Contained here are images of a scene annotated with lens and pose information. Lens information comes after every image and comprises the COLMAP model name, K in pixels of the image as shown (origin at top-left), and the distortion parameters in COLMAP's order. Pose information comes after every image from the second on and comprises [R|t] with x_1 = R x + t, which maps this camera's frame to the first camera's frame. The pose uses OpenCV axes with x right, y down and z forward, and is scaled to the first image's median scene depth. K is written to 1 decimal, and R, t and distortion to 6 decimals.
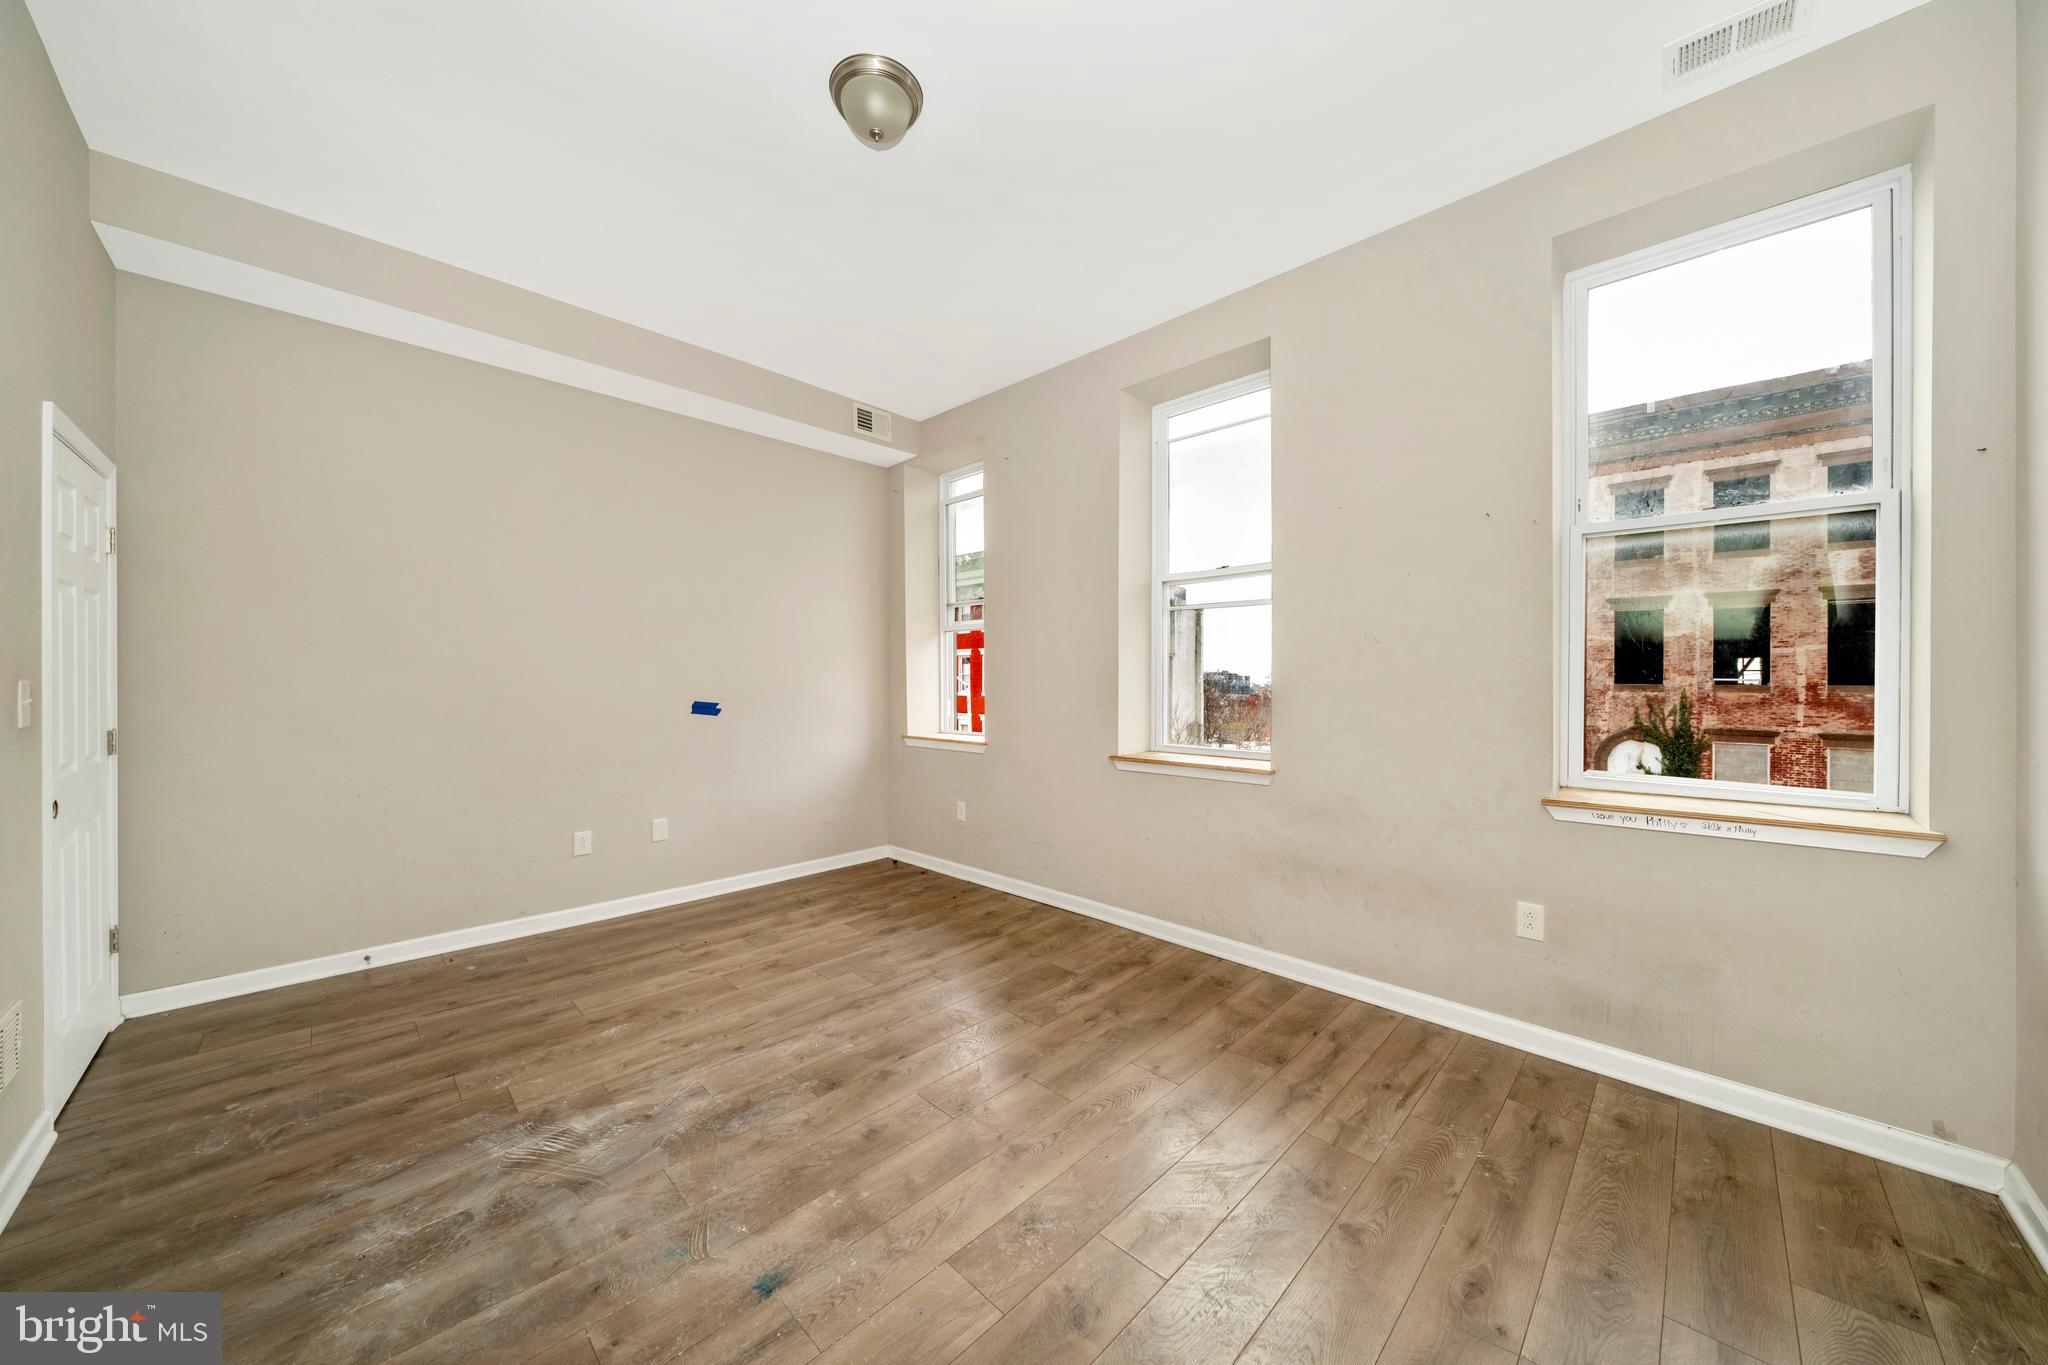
lens RADIAL K [[692.6, 0, 1048.3], [0, 692.6, 681.9], [0, 0, 1]] dist [-0.005708, -0.000205]
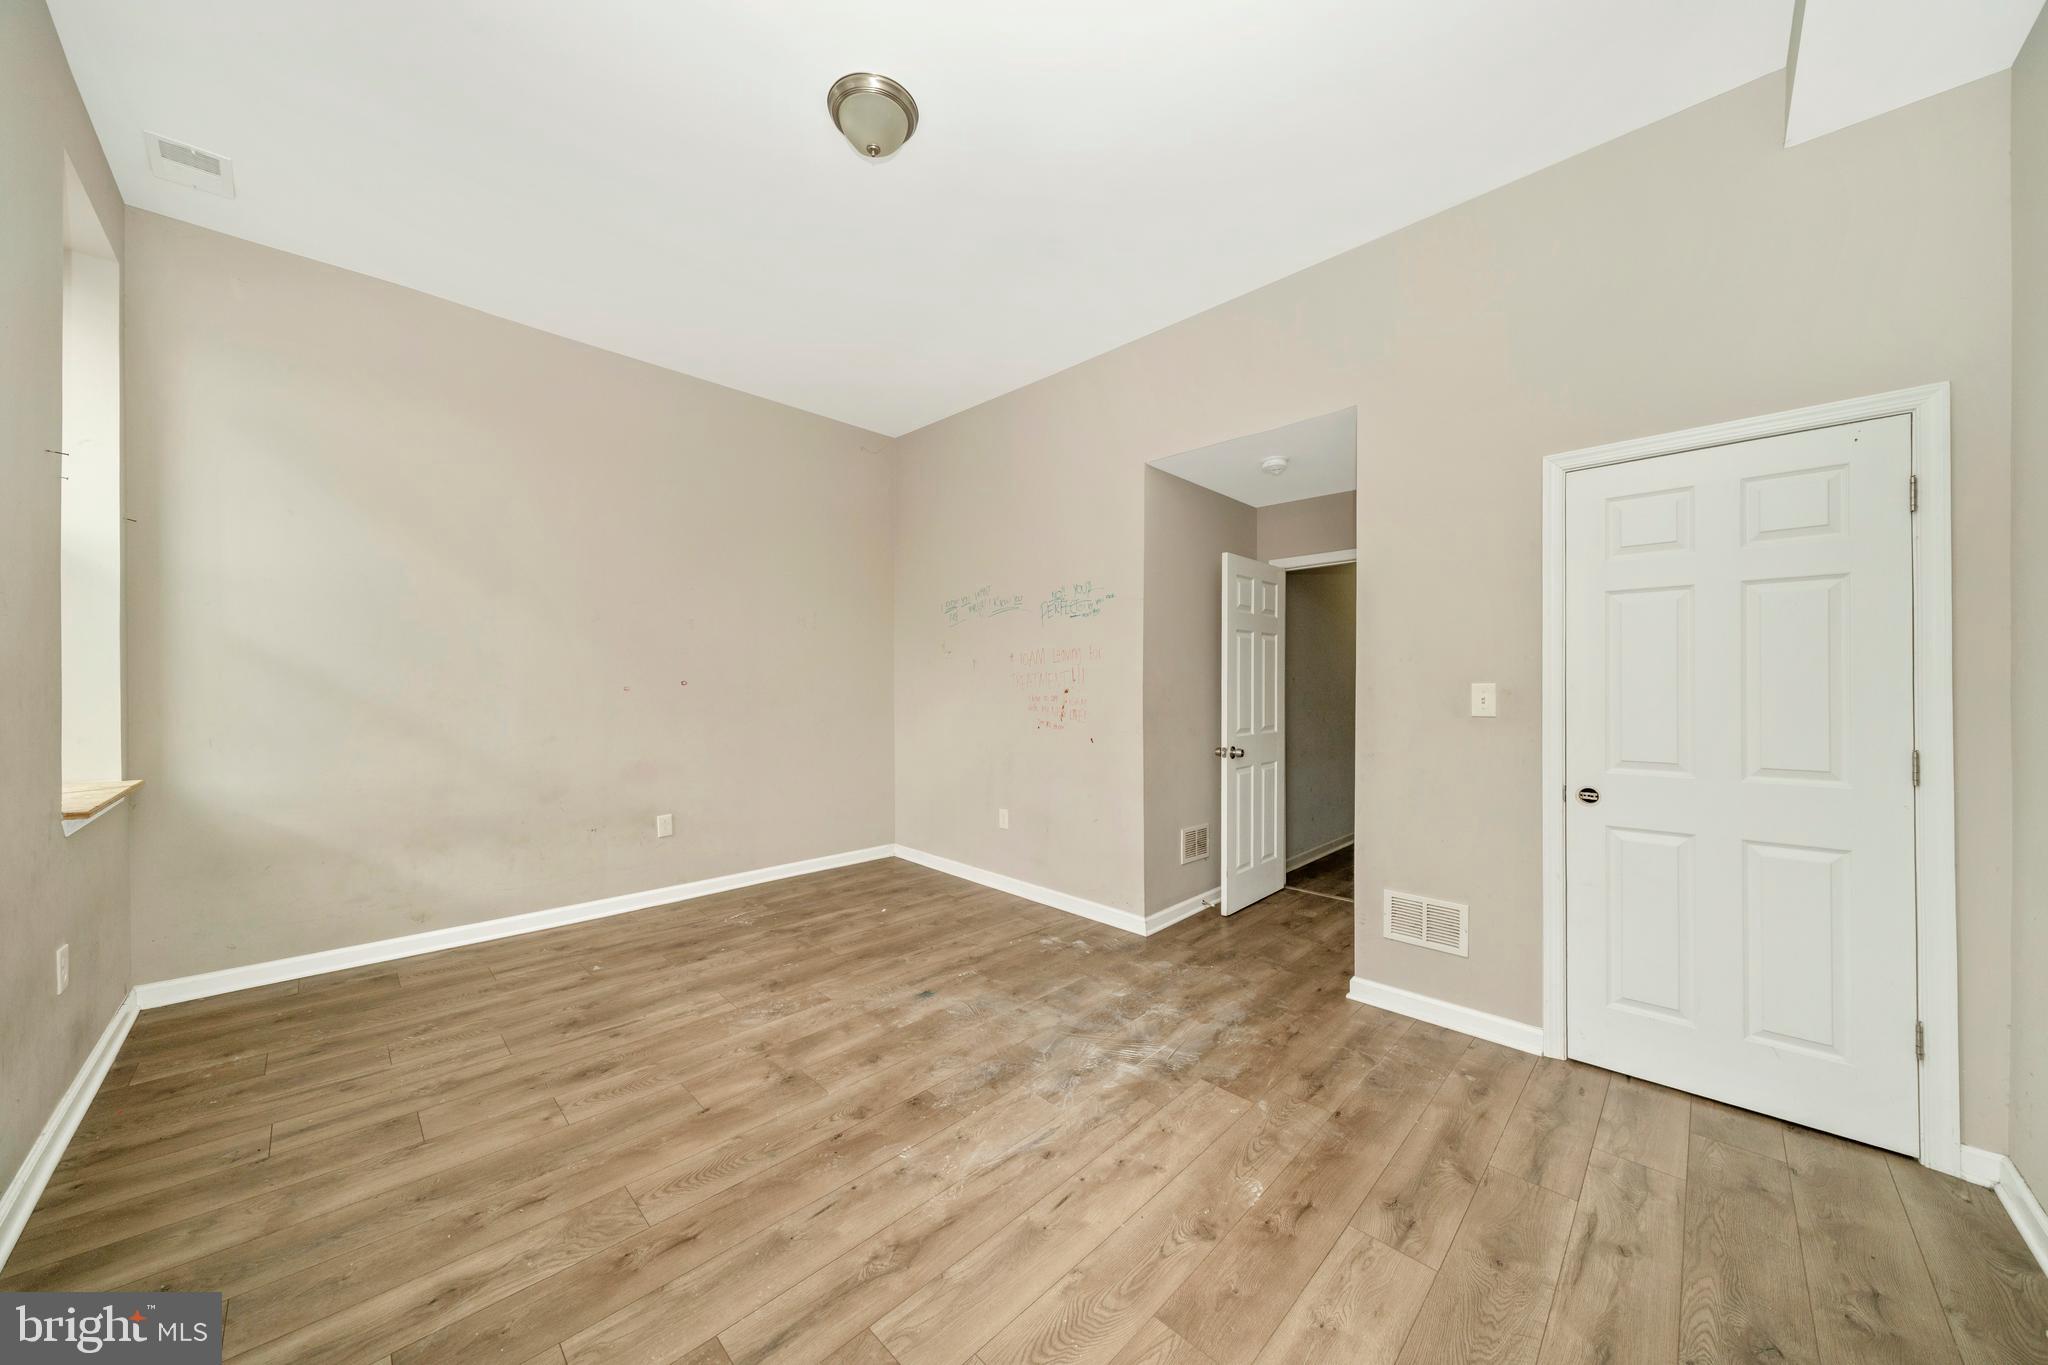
lens RADIAL K [[692.6, 0, 1048.3], [0, 692.6, 681.9], [0, 0, 1]] dist [-0.005708, -0.000205]
pose [[-0.999968, -0.007033, -0.003909, -0.510479], [-0.007006, 0.999952, -0.006839, 0.009225], [0.003956, -0.006811, -0.999969, 2.047711]]
